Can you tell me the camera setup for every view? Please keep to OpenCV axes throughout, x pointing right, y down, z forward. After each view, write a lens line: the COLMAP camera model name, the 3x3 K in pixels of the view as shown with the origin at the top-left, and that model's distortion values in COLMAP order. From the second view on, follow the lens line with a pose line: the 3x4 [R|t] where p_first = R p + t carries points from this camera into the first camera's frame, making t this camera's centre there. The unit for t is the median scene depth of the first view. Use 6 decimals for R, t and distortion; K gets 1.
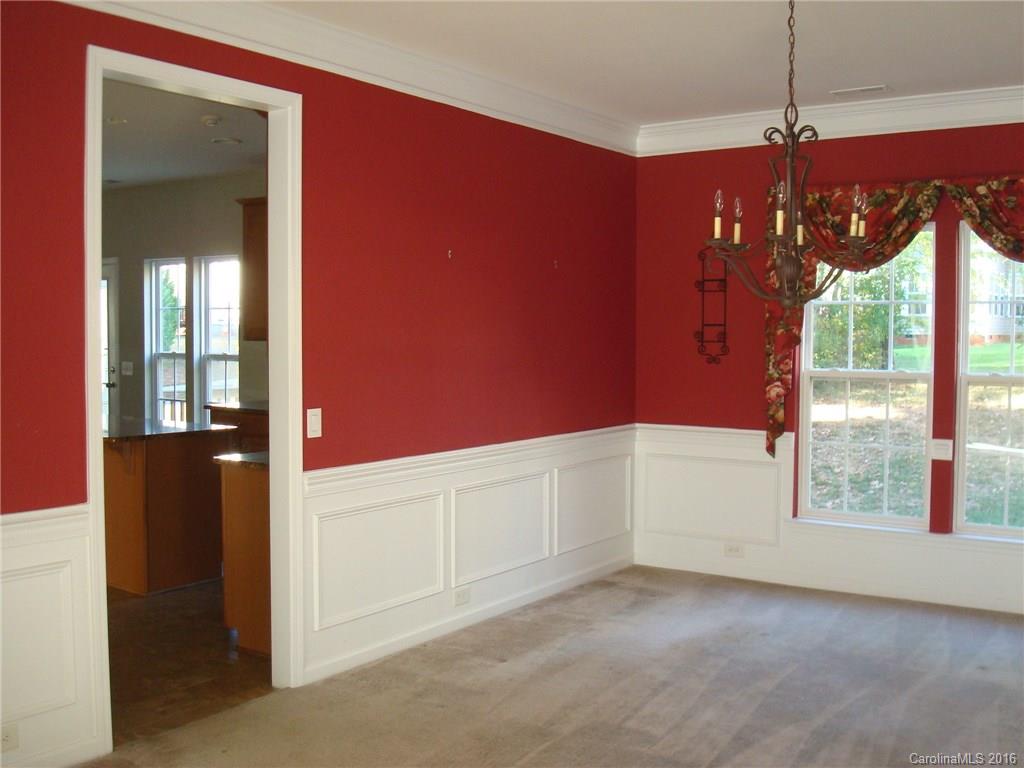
lens RADIAL K [[1083.3, 0, 517.8], [0, 1083.3, 377.6], [0, 0, 1]] dist [-0.063853, -0.119725]
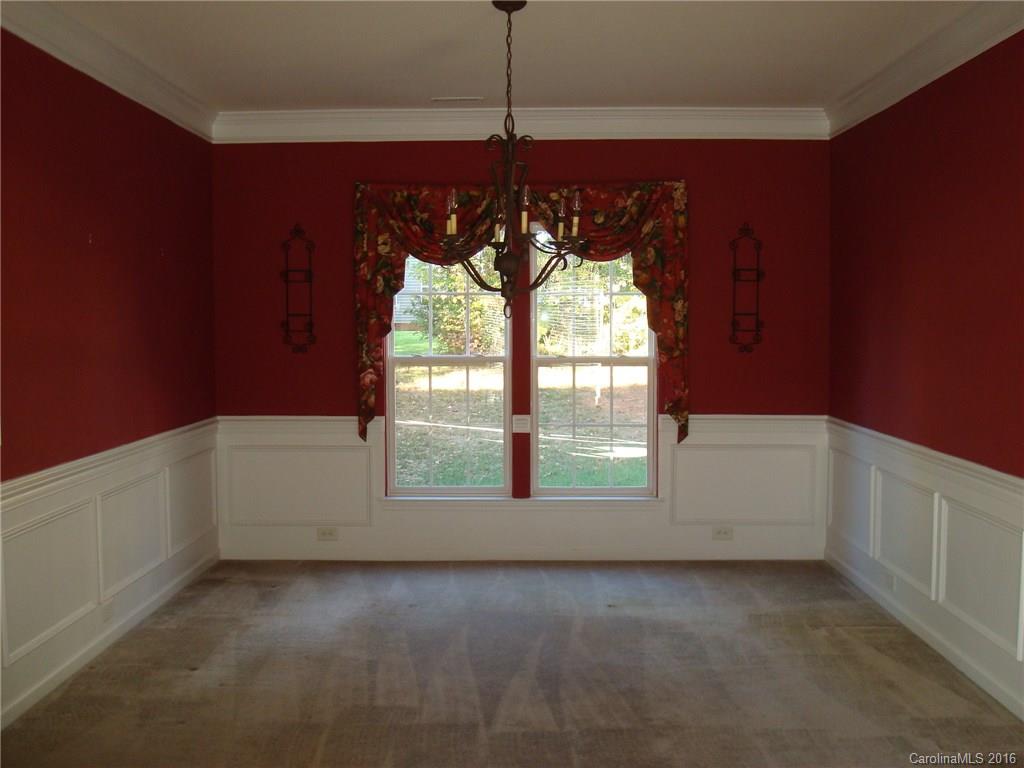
lens RADIAL K [[1083.3, 0, 517.8], [0, 1083.3, 377.6], [0, 0, 1]] dist [-0.063853, -0.119725]
pose [[0.831809, -0.033747, 0.554034, -0.236499], [0.028453, 0.999430, 0.018159, -0.002756], [-0.554332, 0.000660, 0.832296, 0.045926]]
